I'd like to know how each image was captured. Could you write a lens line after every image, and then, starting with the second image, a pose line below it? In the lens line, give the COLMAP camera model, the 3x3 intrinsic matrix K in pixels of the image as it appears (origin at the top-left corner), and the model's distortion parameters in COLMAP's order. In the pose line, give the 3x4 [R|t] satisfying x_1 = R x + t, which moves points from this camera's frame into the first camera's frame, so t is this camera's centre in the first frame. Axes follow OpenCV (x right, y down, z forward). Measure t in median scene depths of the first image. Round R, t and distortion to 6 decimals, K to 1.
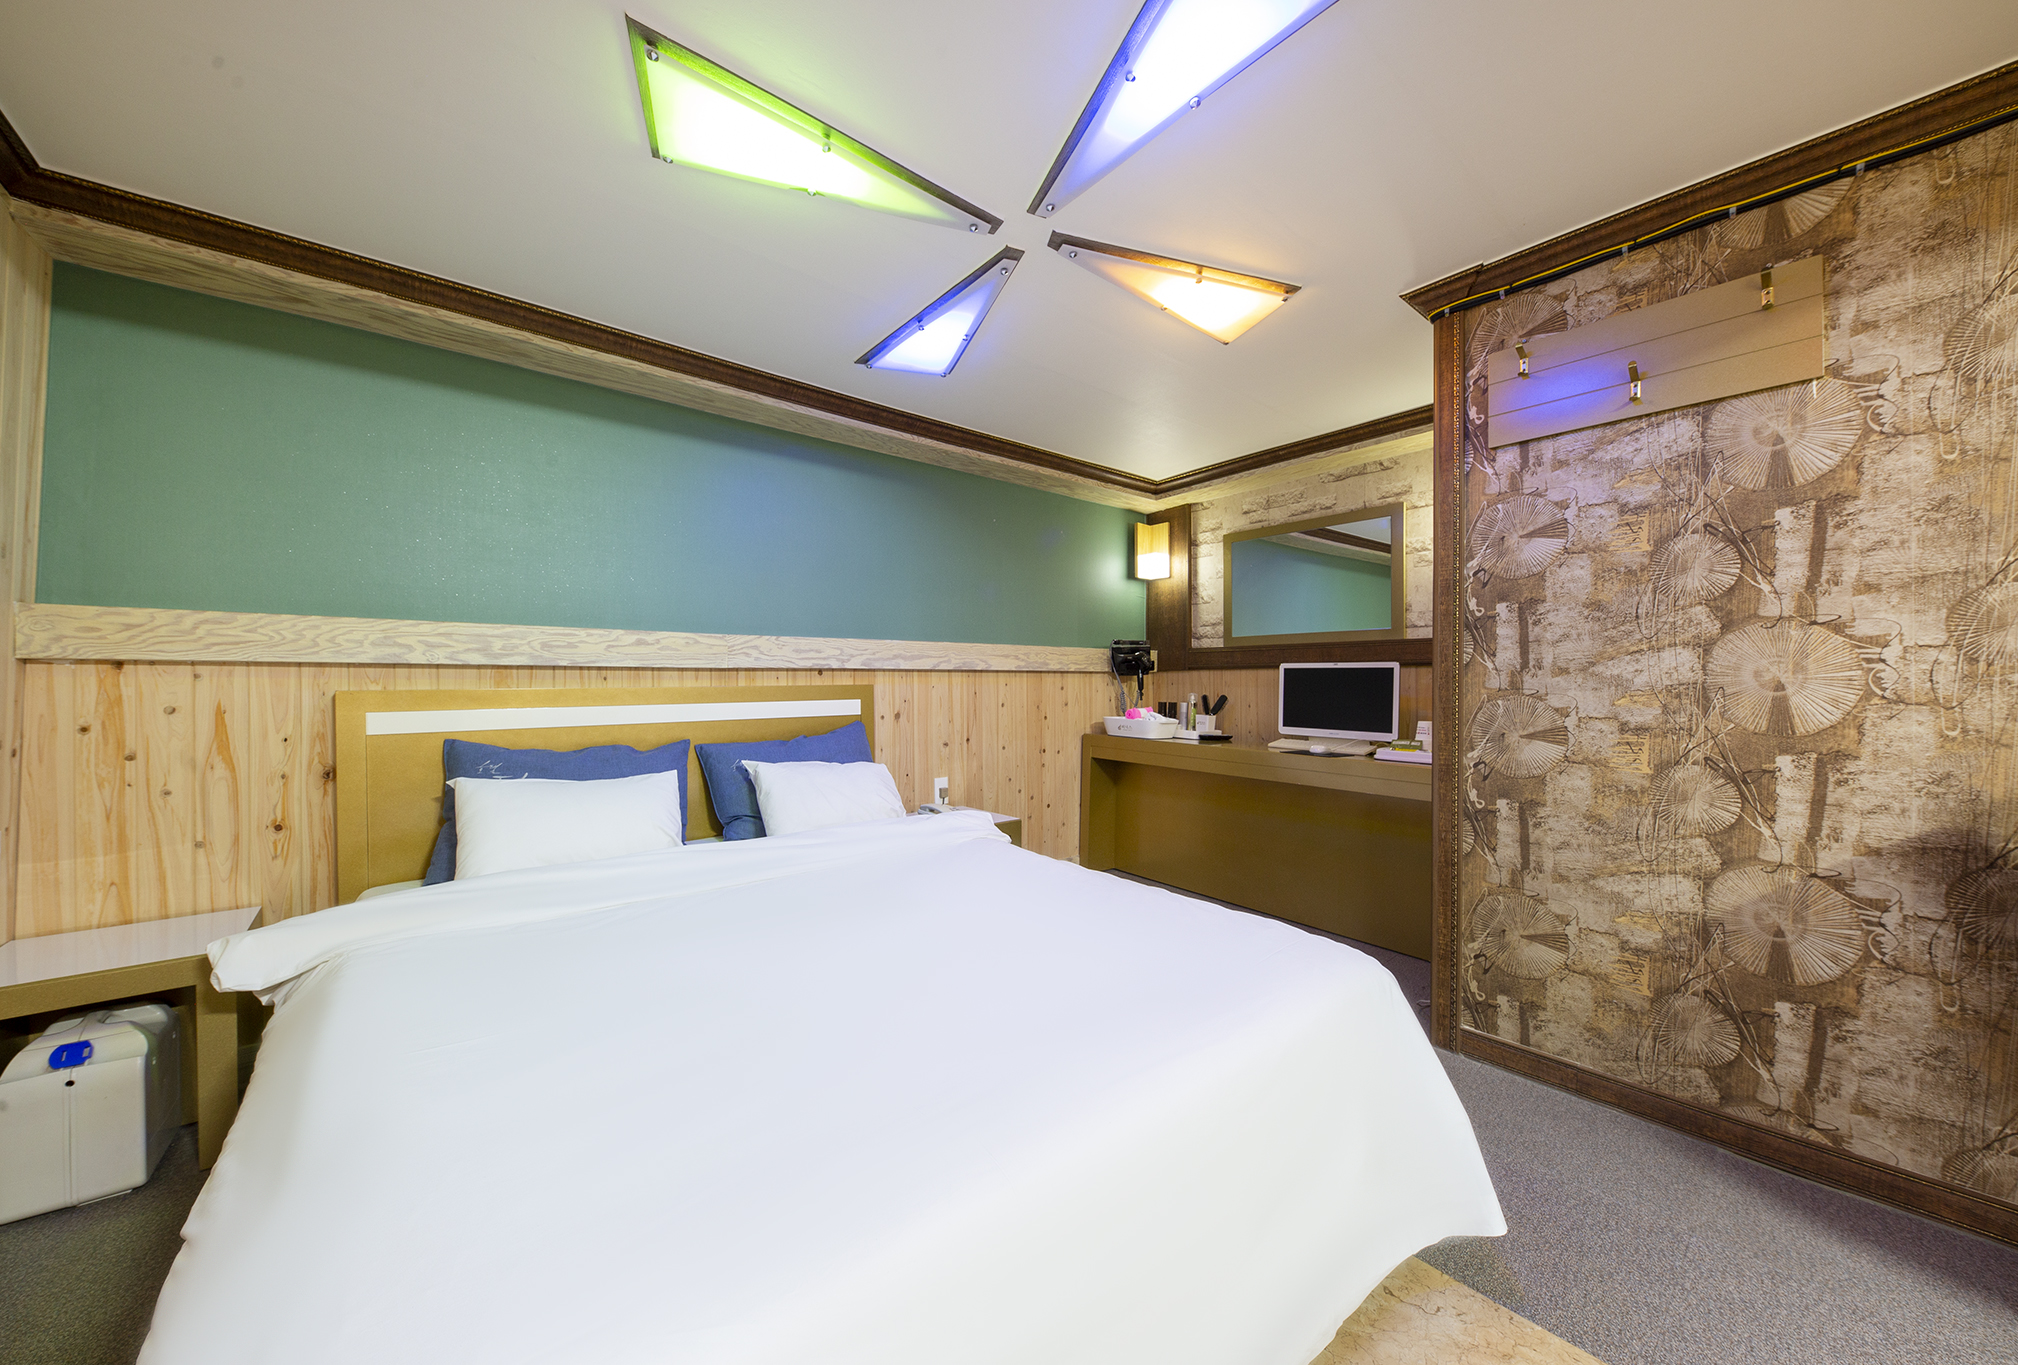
lens RADIAL K [[705.0, 0, 1007.2], [0, 705.0, 675.5], [0, 0, 1]] dist [-0.007106, -0.001225]
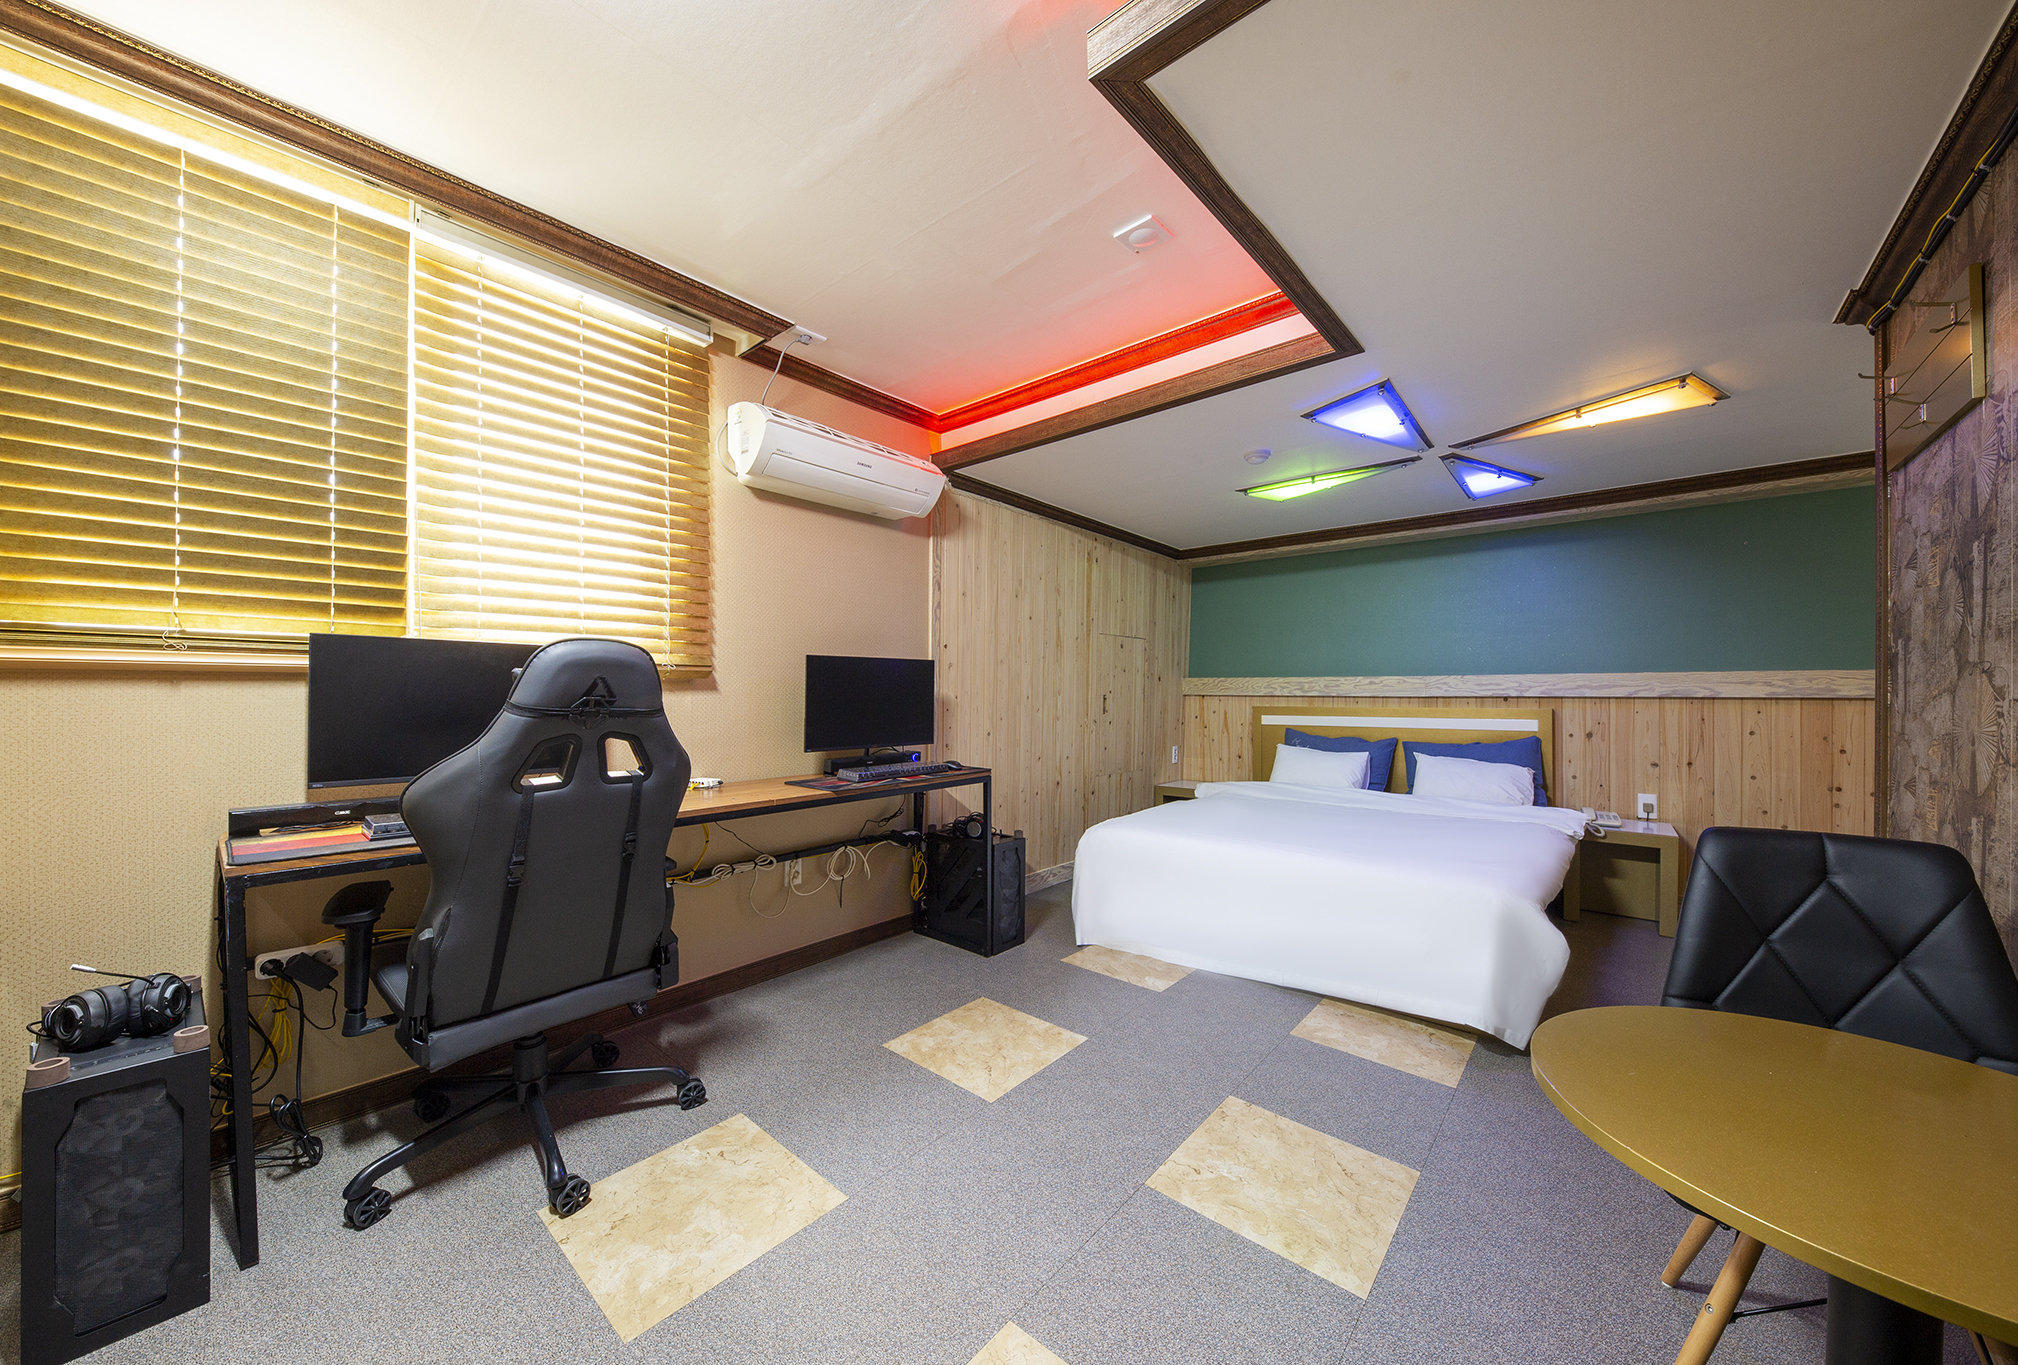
lens RADIAL K [[705.0, 0, 1007.8], [0, 705.0, 687.2], [0, 0, 1]] dist [-0.007106, -0.001225]
pose [[0.173104, -0.009822, -0.984855, 0.886822], [-0.000947, 0.999948, -0.010139, -0.012997], [0.984903, 0.002688, 0.173085, -0.205998]]
